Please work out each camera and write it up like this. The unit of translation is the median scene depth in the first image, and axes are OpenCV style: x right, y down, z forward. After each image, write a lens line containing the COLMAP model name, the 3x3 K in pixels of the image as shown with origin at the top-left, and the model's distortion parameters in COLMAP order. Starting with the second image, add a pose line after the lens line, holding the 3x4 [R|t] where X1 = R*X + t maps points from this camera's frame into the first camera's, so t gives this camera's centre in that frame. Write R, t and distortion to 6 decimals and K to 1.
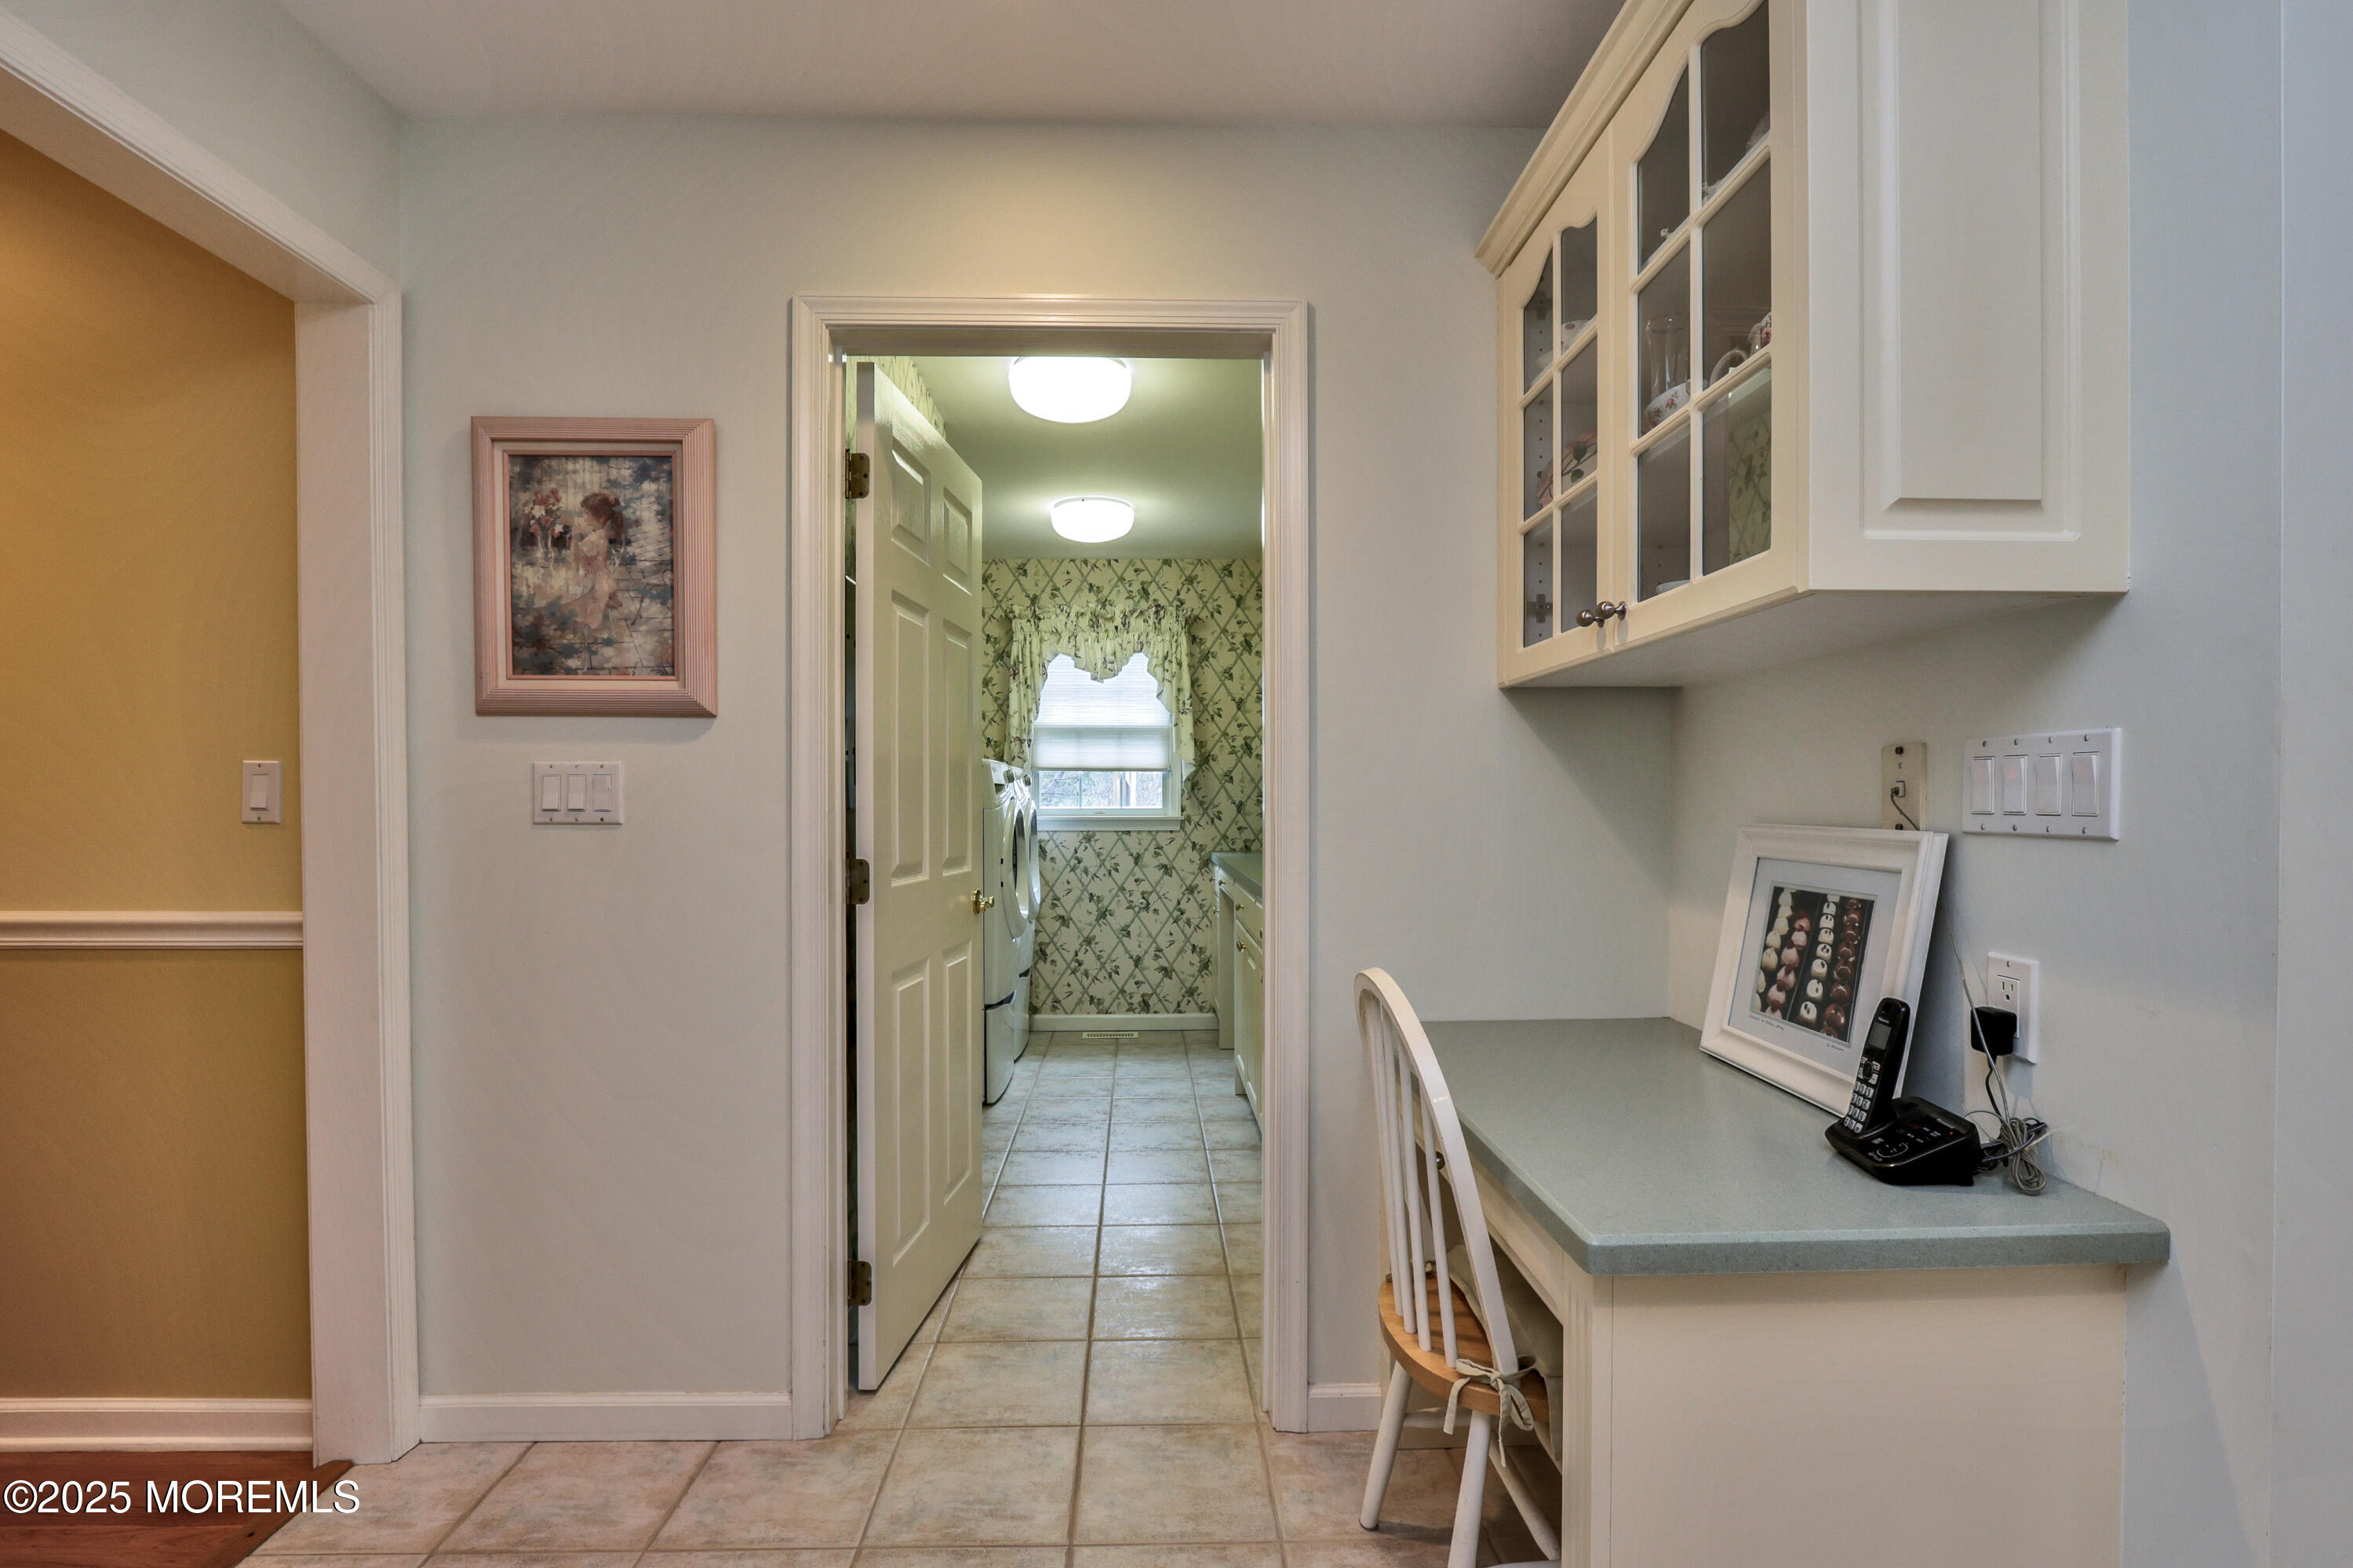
lens RADIAL K [[1137.4, 0, 1178.3], [0, 1137.4, 797.8], [0, 0, 1]] dist [0.003693, 0.001763]
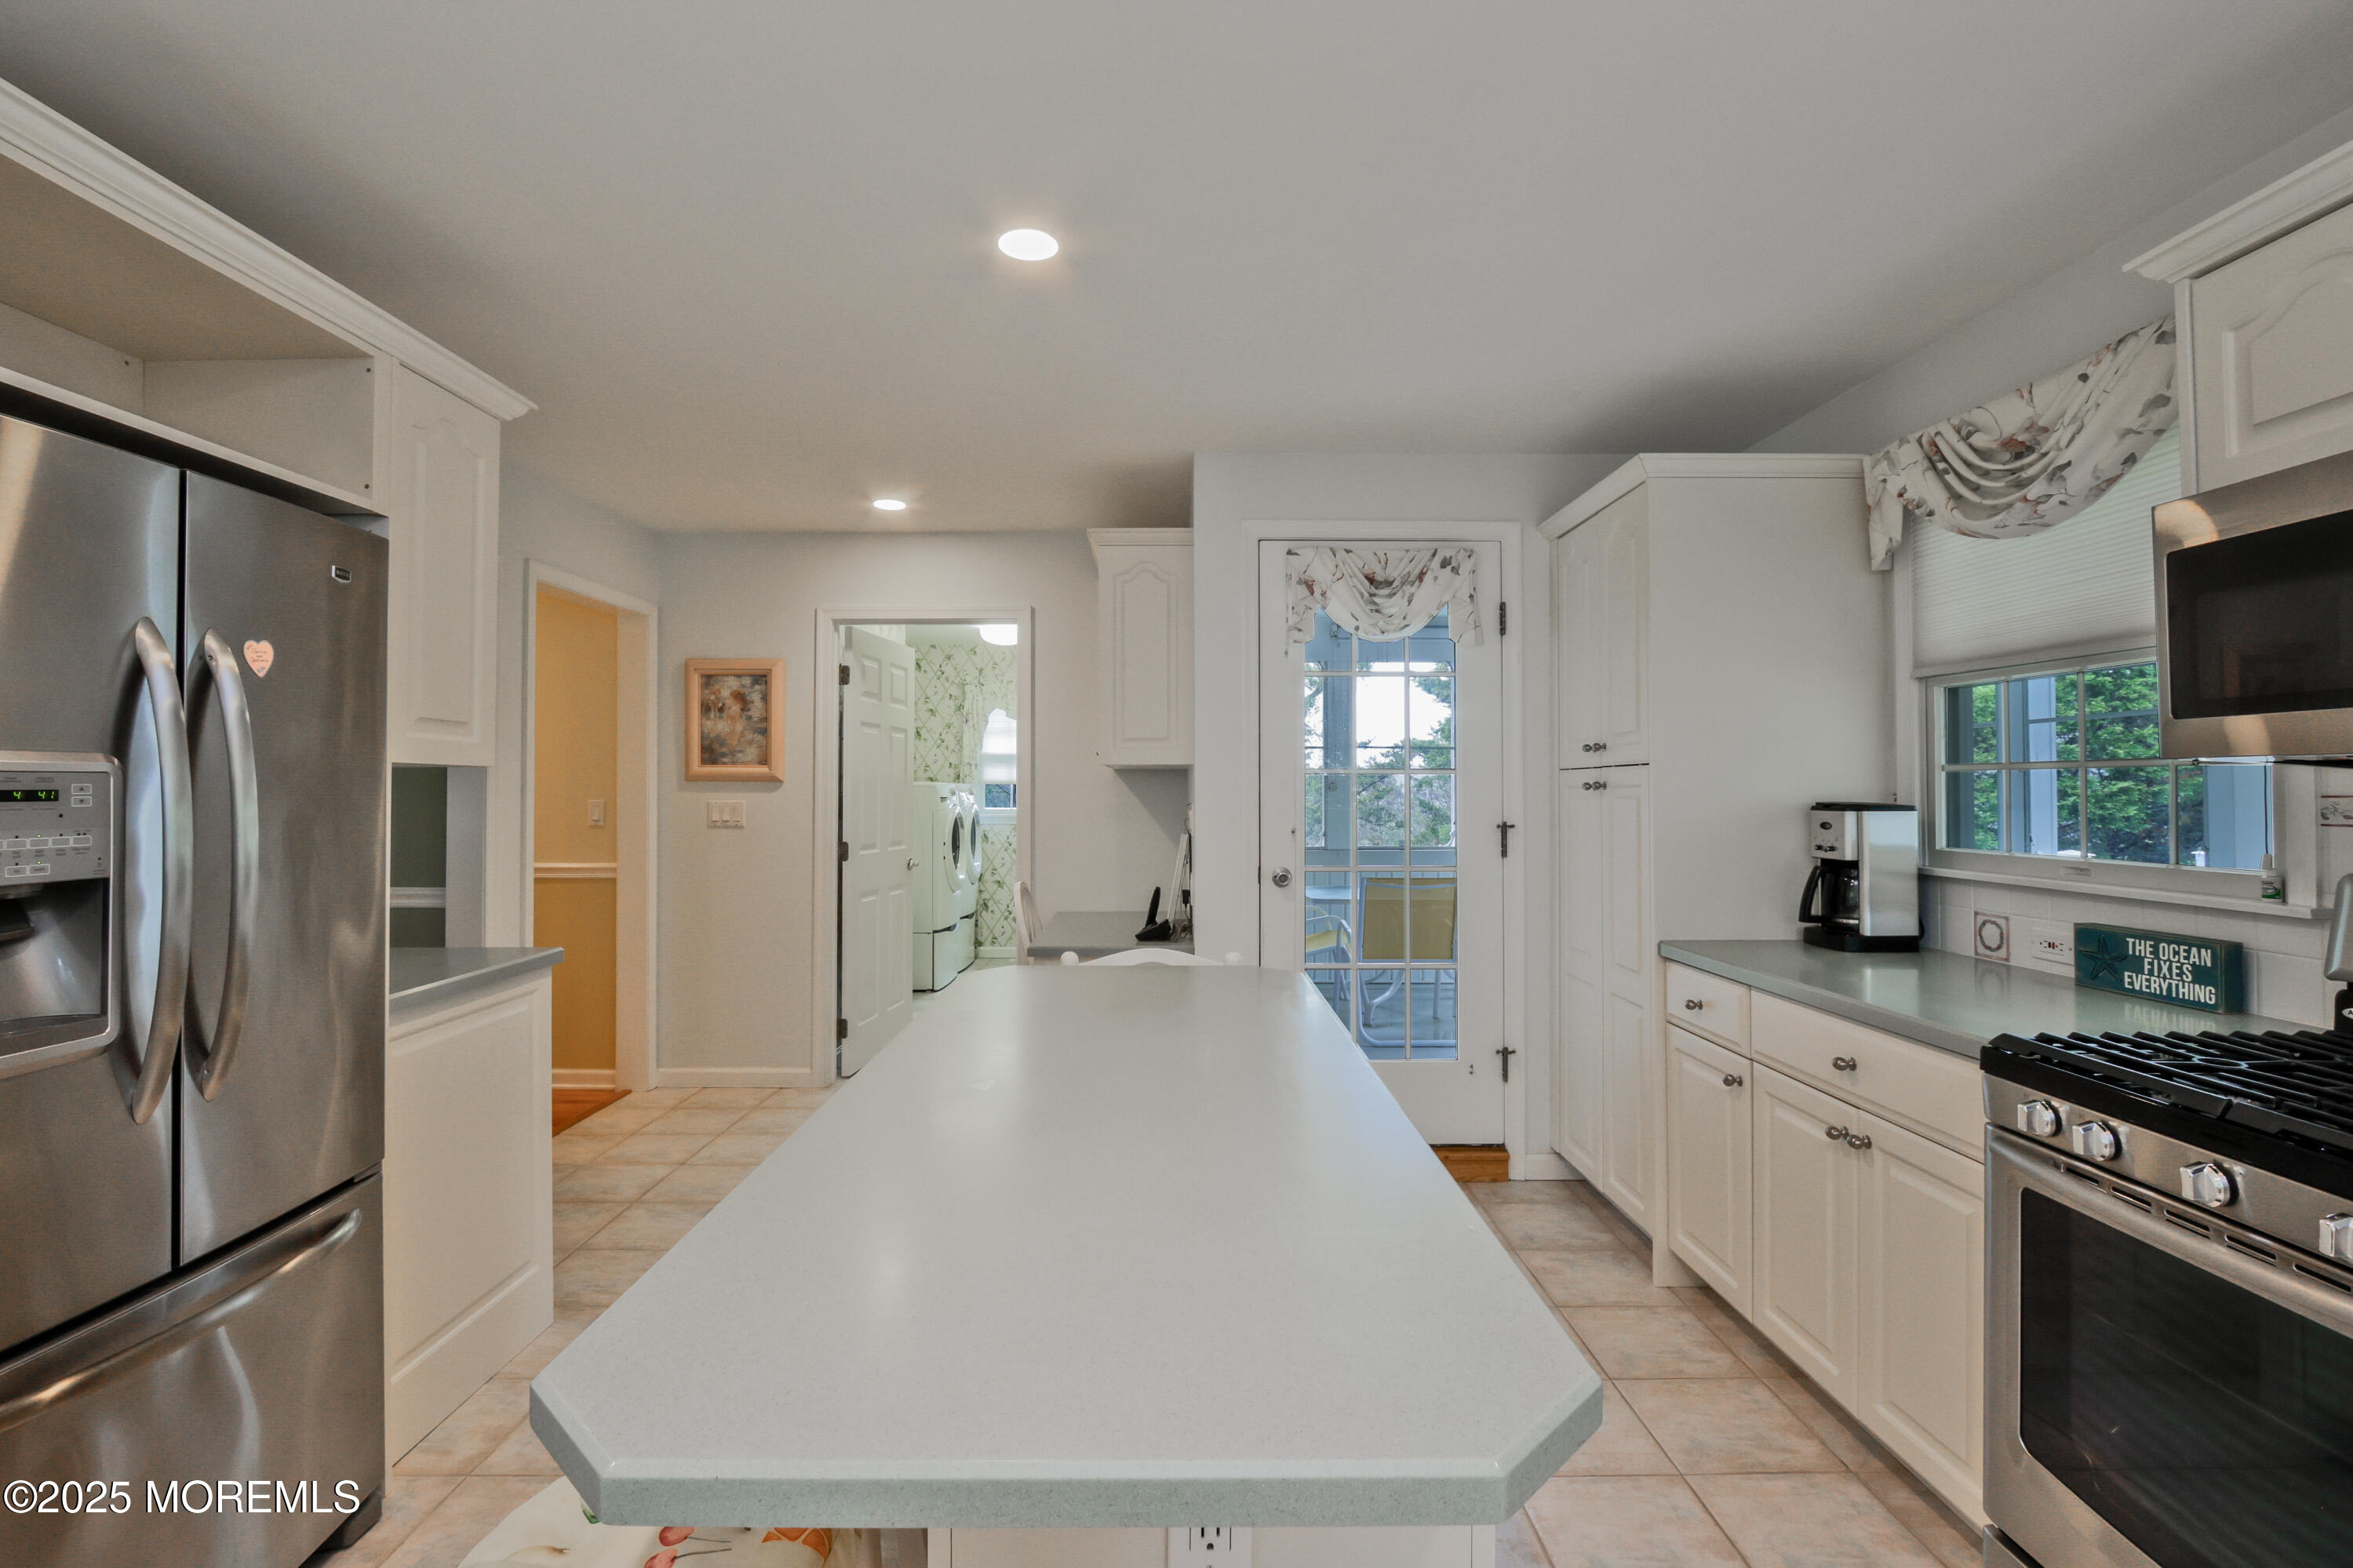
lens RADIAL K [[1137.4, 0, 1163.7], [0, 1137.4, 742.3], [0, 0, 1]] dist [0.003693, 0.001763]
pose [[0.999039, -0.004016, -0.043641, 0.183077], [0.002448, 0.999351, -0.035935, -0.024720], [0.043757, 0.035794, 0.998401, -0.499710]]
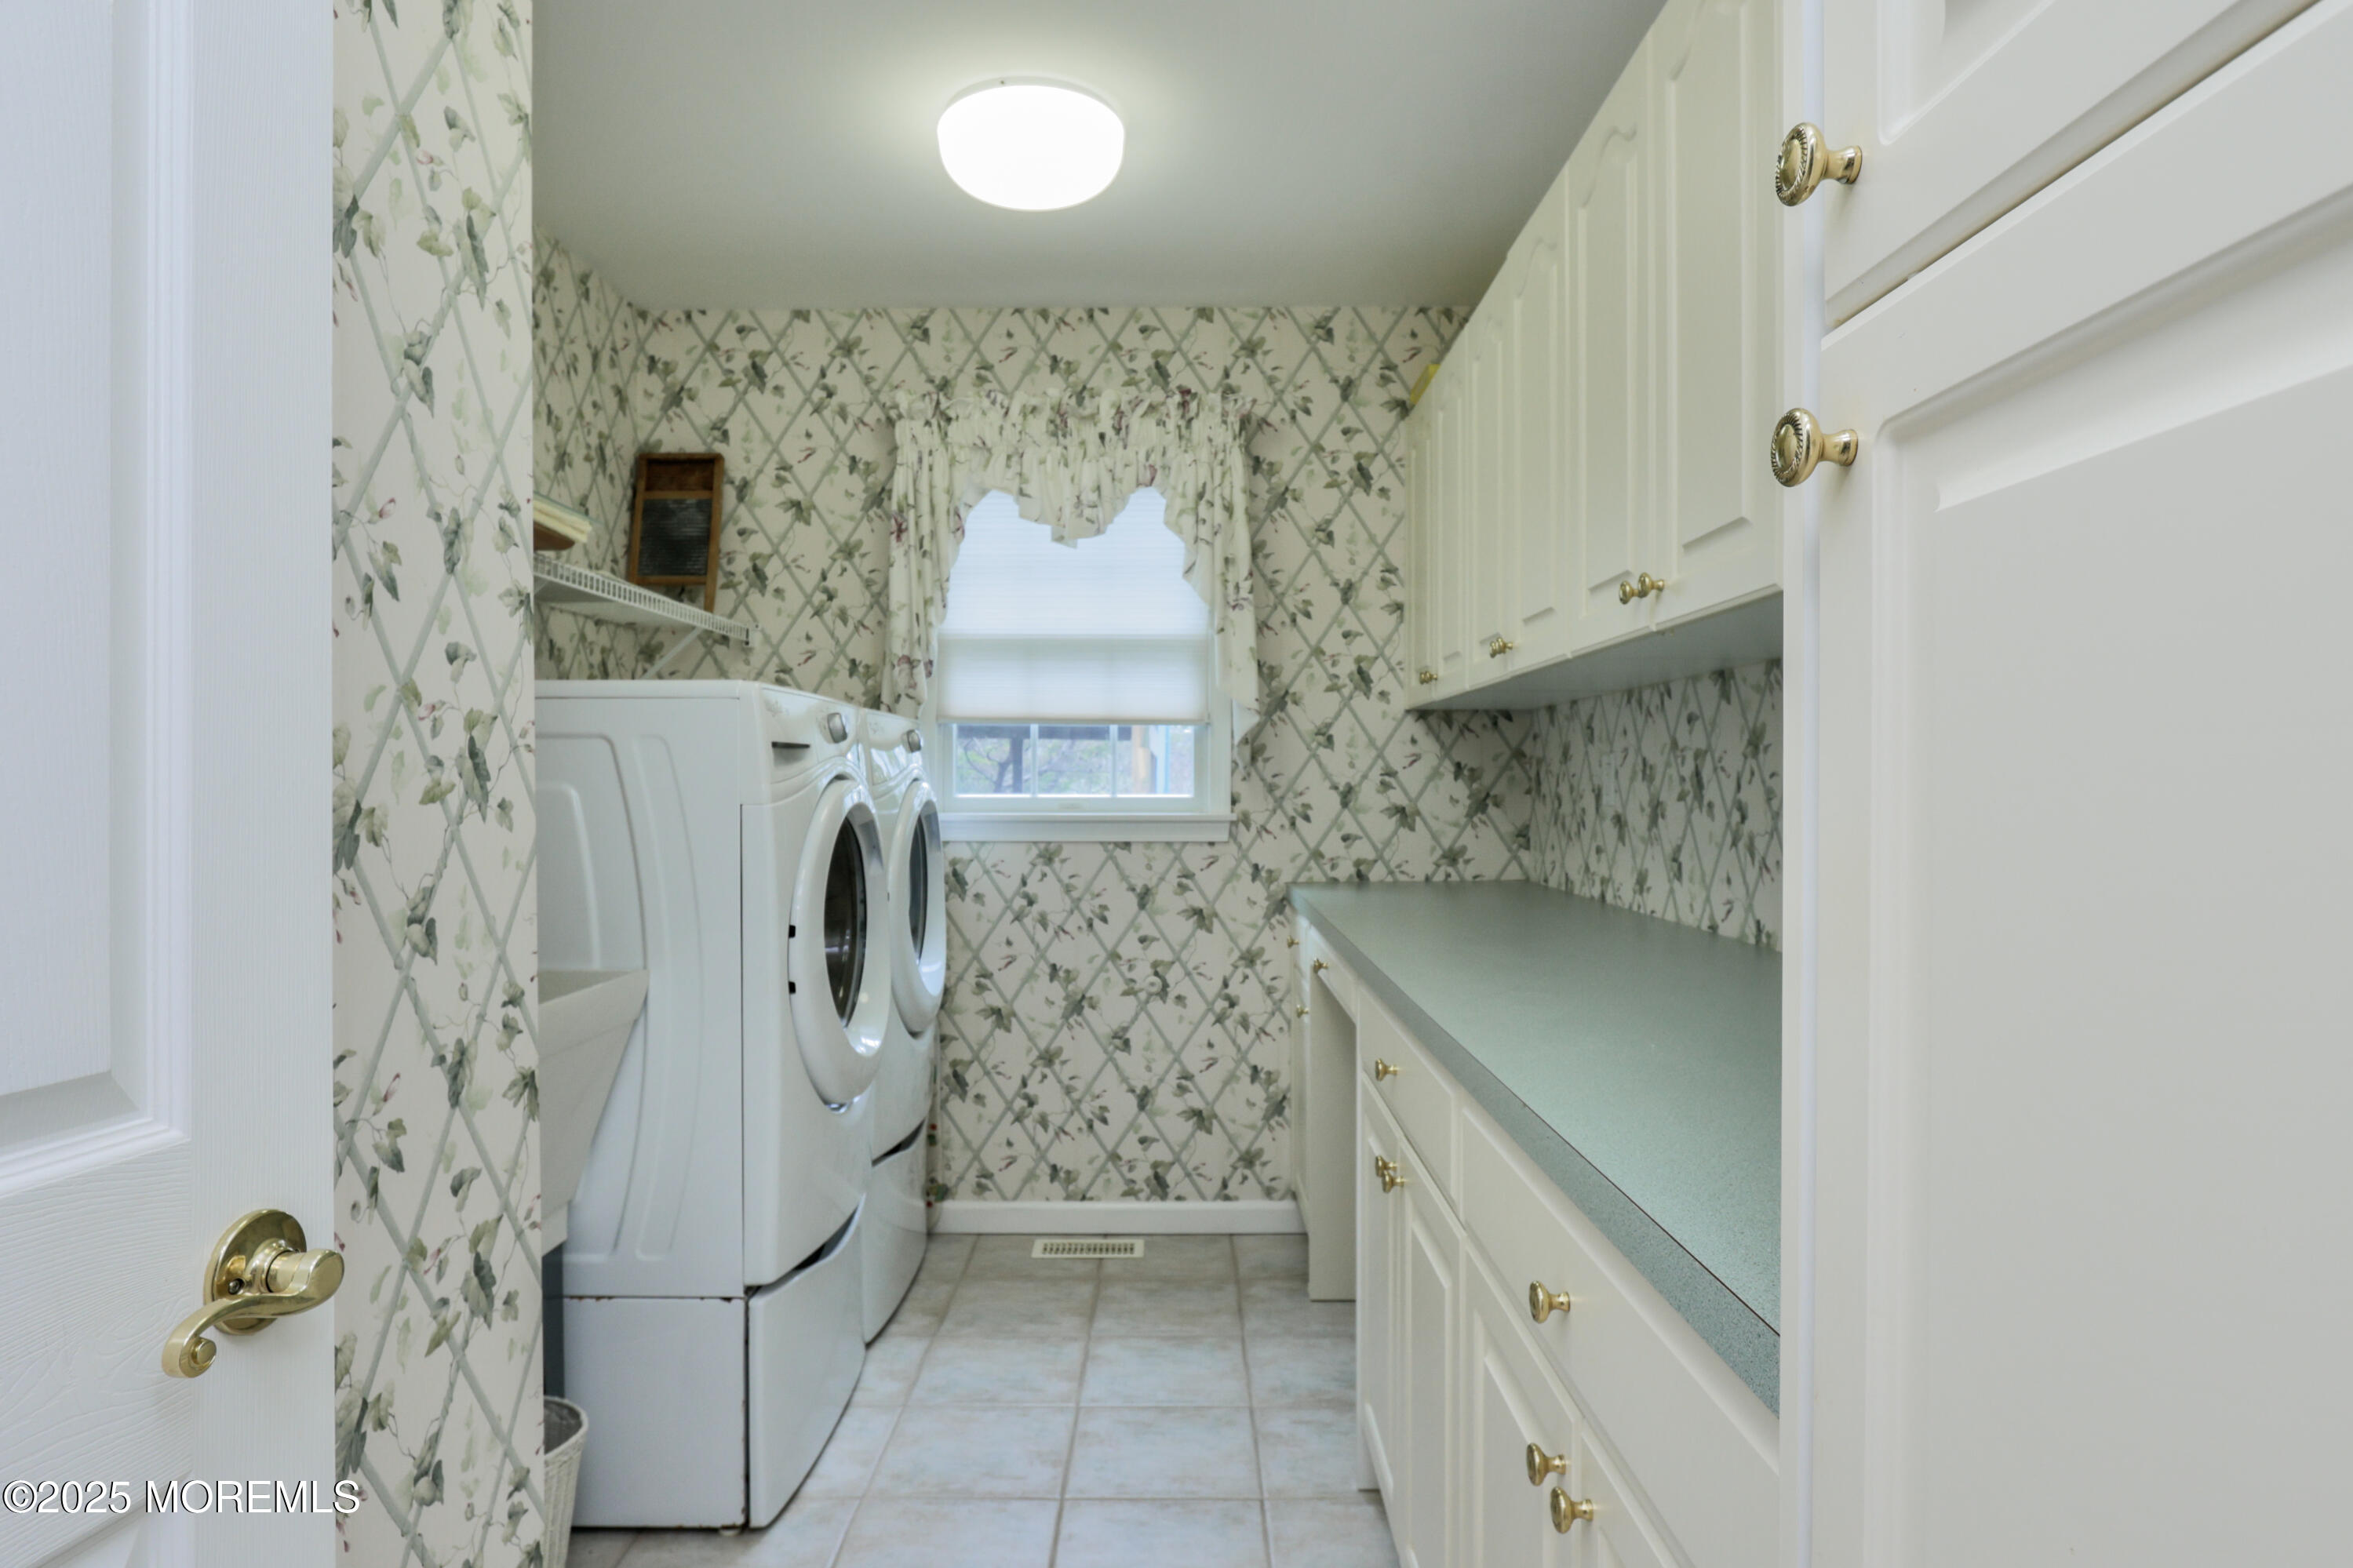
lens RADIAL K [[1374.5, 0, 1175.1], [0, 1374.5, 794.4], [0, 0, 1]] dist [-0.009110, -0.000596]
pose [[0.999197, 0.002675, -0.039967, 0.002223], [-0.002223, 0.999933, 0.011354, 0.000779], [0.039995, -0.011256, 0.999136, 0.391828]]
